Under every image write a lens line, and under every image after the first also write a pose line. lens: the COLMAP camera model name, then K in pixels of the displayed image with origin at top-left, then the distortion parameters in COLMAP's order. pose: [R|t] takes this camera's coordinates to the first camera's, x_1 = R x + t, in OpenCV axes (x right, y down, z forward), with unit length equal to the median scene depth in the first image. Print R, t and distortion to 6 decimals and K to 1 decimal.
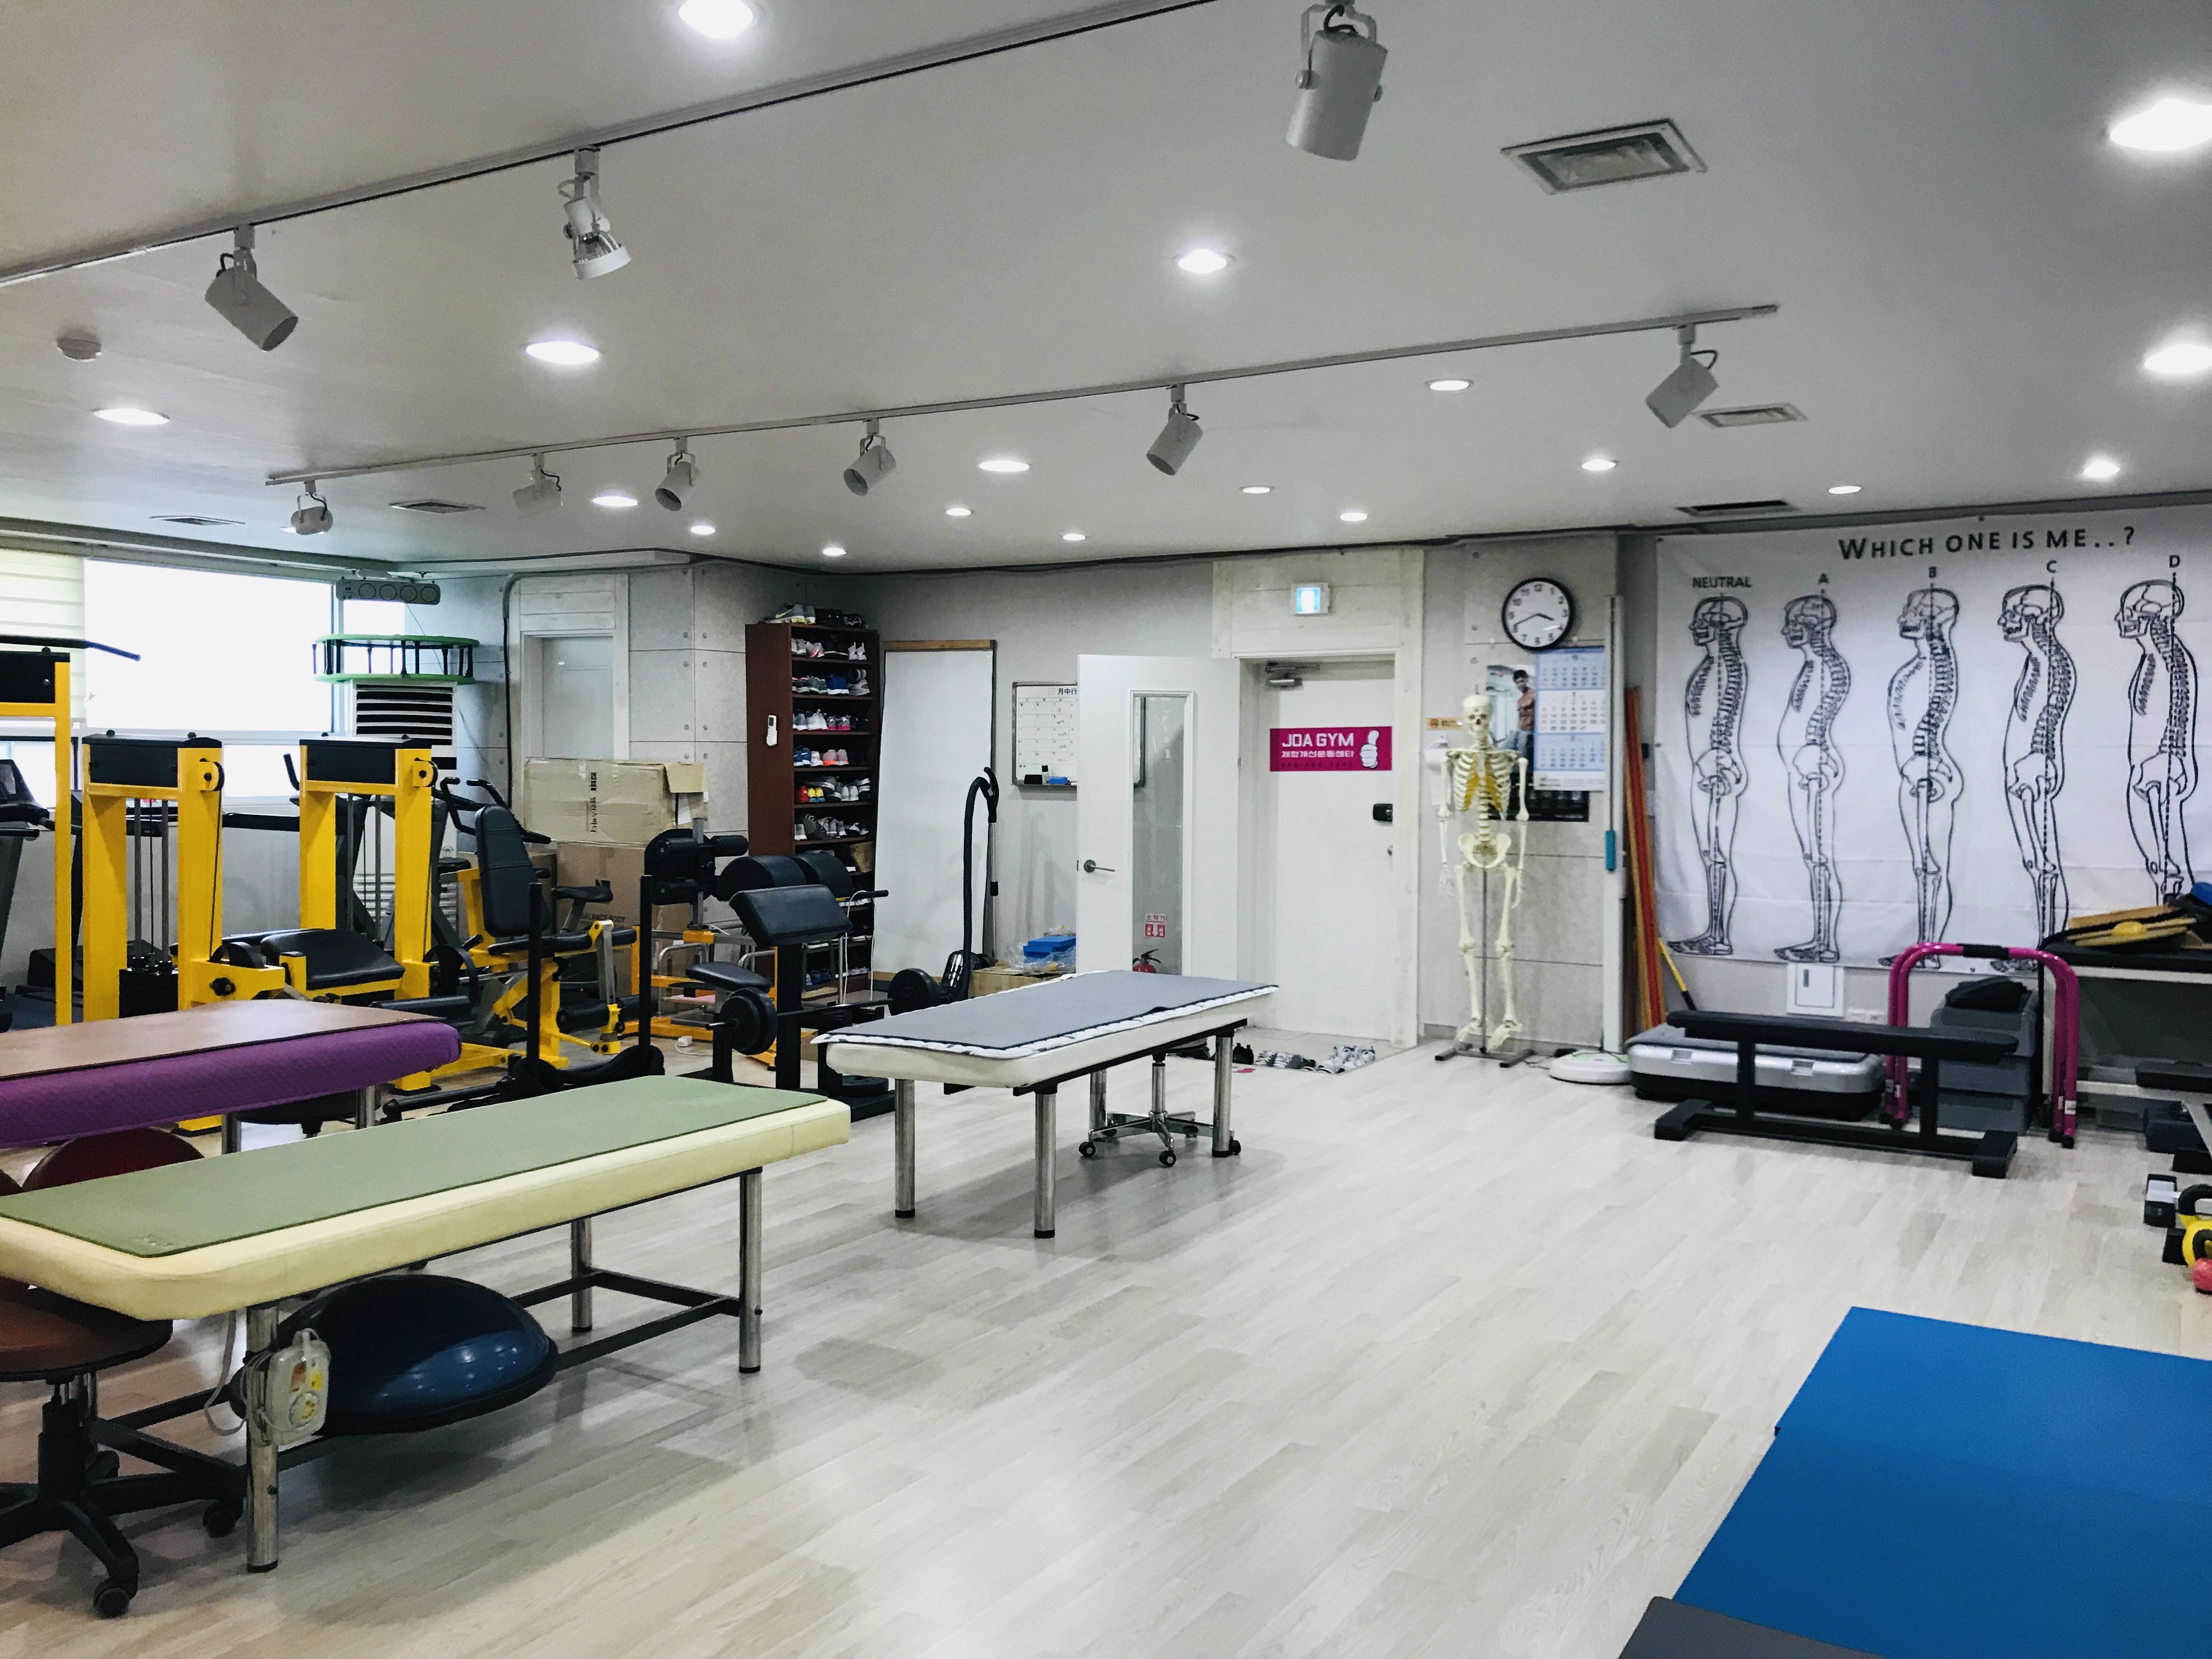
lens RADIAL K [[1828.5, 0, 1104.0], [0, 1828.5, 832.4], [0, 0, 1]] dist [0.054496, -0.065361]
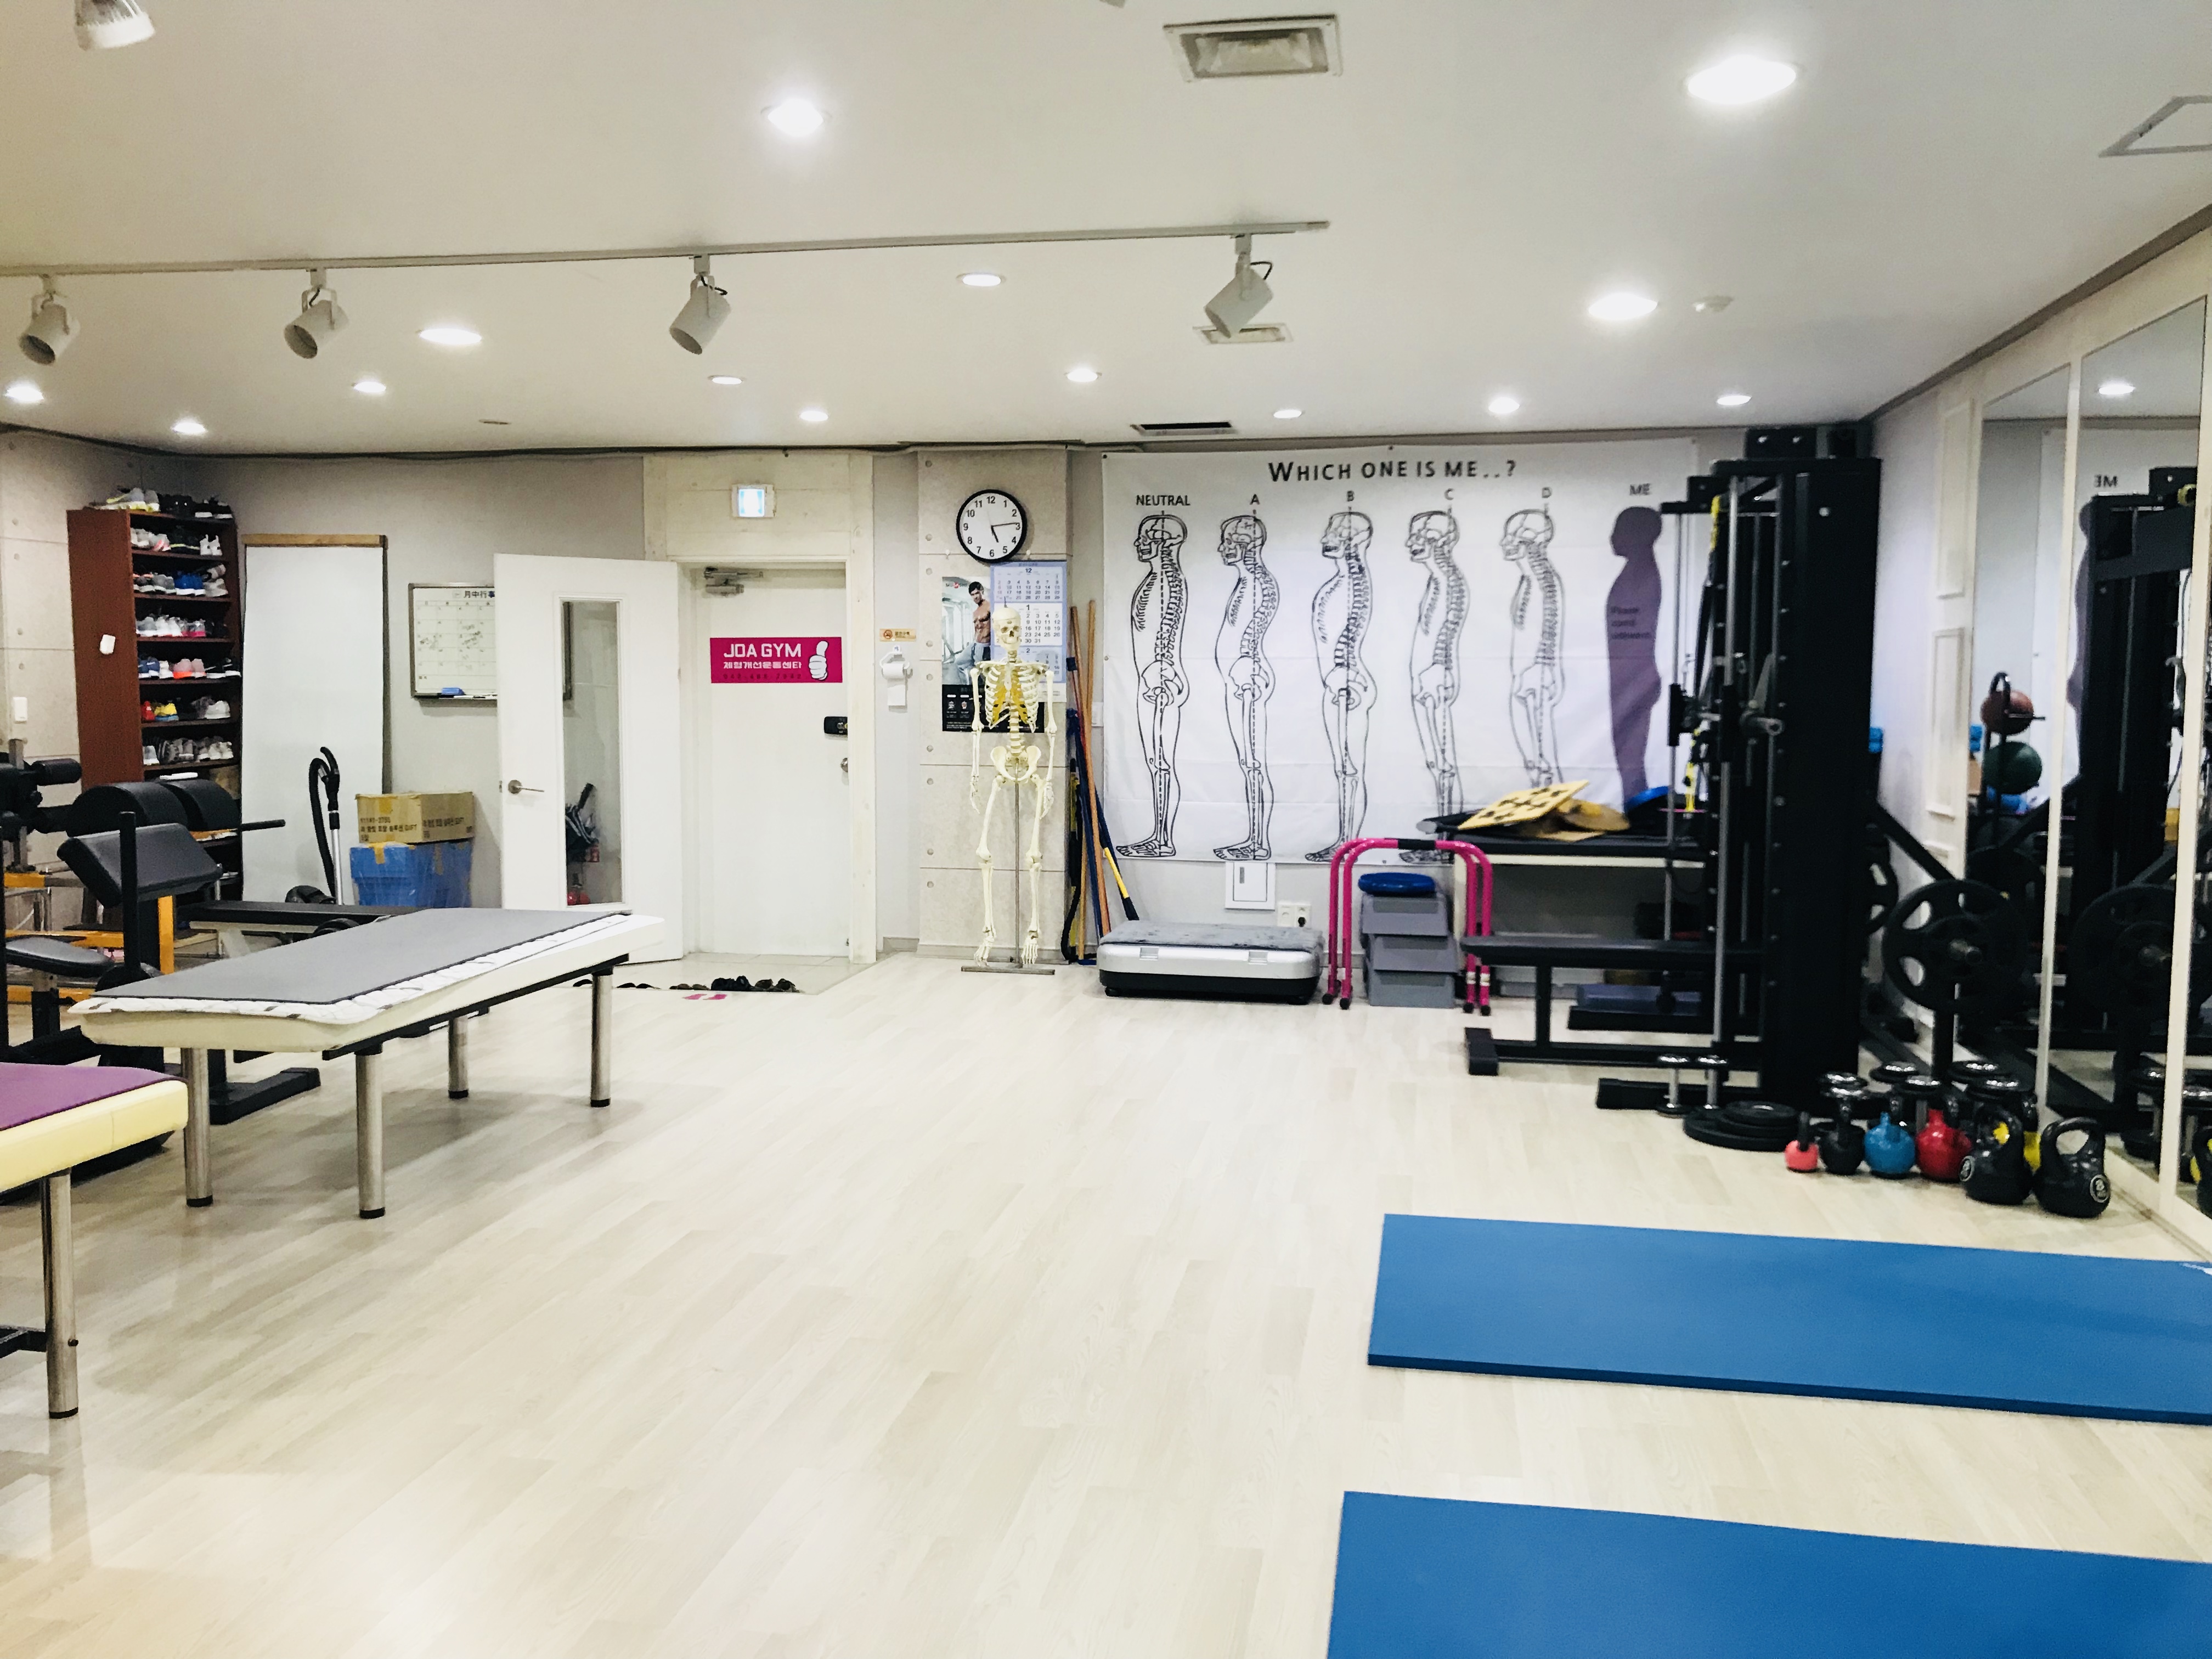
lens RADIAL K [[1828.5, 0, 1103.9], [0, 1828.5, 835.4], [0, 0, 1]] dist [0.054496, -0.065361]
pose [[0.936016, -0.031545, 0.350541, -0.062440], [0.015191, 0.998668, 0.049307, 0.001893], [-0.351630, -0.040827, 0.935248, 0.034290]]
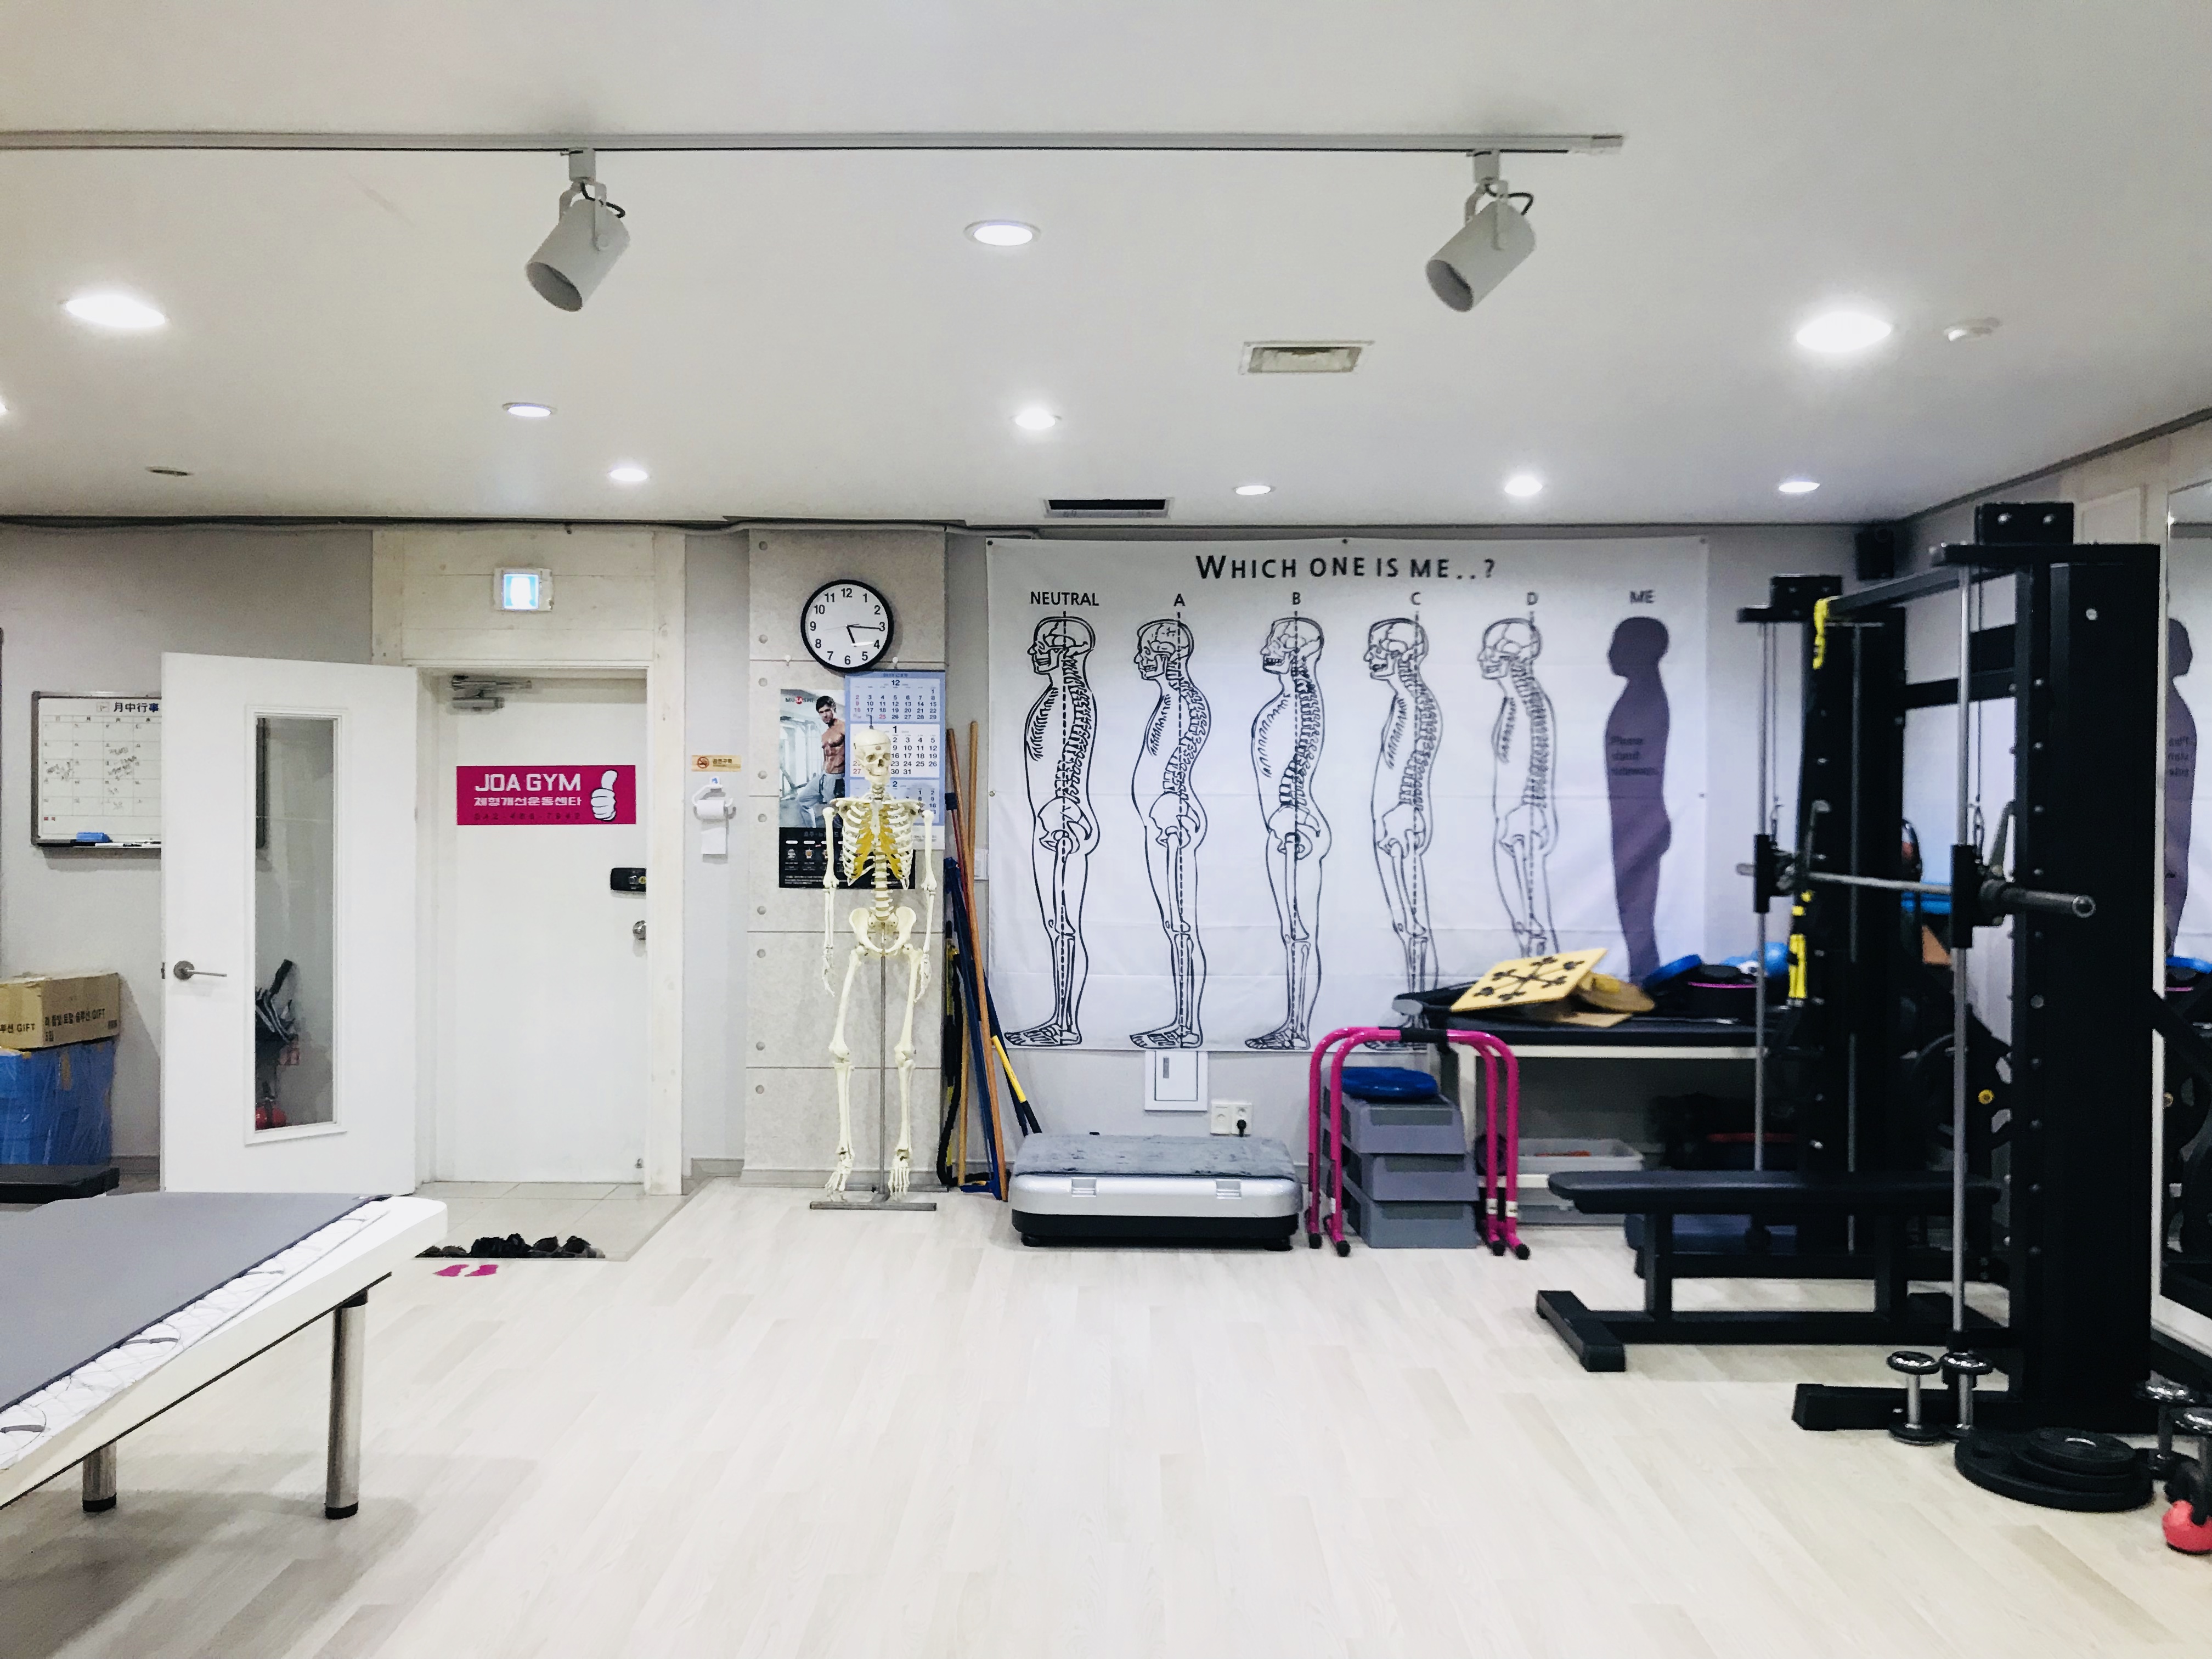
lens RADIAL K [[1828.5, 0, 1120.0], [0, 1828.5, 836.2], [0, 0, 1]] dist [0.054496, -0.065361]
pose [[0.859294, -0.010135, 0.511381, -0.064111], [0.019601, 0.999722, -0.013123, -0.016248], [-0.511106, 0.021300, 0.859254, 0.268712]]
